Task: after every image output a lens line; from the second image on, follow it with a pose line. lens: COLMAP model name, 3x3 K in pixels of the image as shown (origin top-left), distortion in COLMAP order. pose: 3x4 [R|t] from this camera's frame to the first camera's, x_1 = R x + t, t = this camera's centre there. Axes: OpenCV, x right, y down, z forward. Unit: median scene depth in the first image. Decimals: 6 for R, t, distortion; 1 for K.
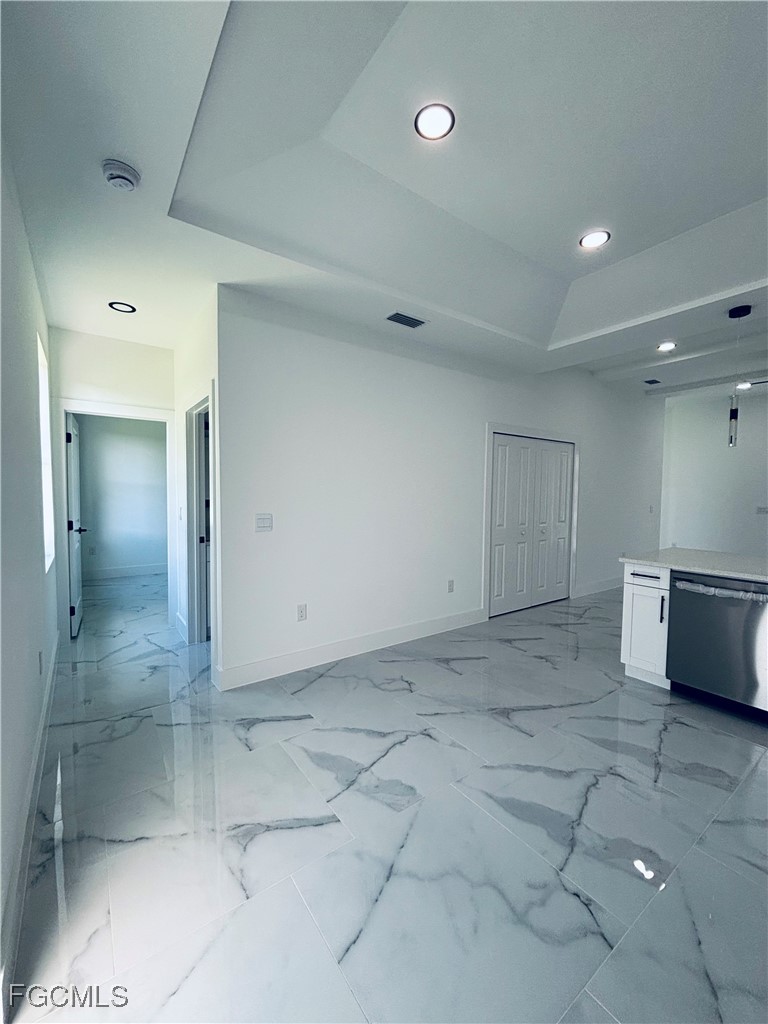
lens RADIAL K [[415.3, 0, 380.4], [0, 415.3, 513.2], [0, 0, 1]] dist [-0.001951, 0.000203]
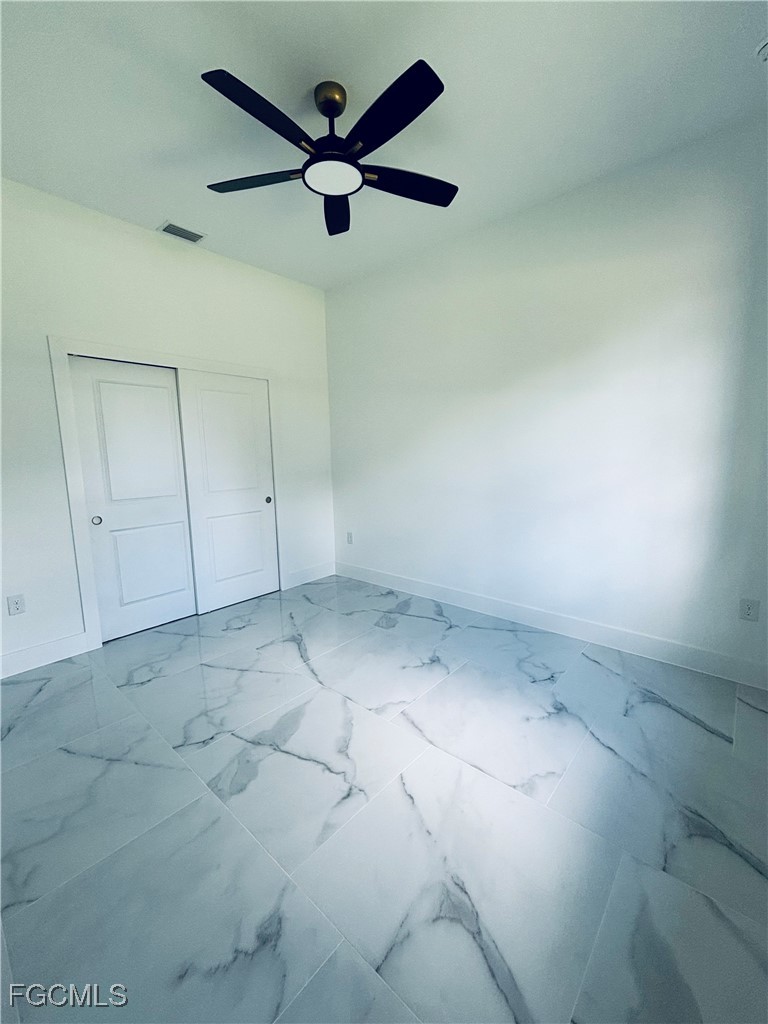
lens RADIAL K [[415.3, 0, 390.0], [0, 415.3, 518.7], [0, 0, 1]] dist [-0.001951, 0.000203]
pose [[0.209980, 0.148325, -0.966389, 1.545357], [-0.008979, 0.988676, 0.149795, -0.050979], [0.977664, -0.022777, 0.208934, 1.080010]]
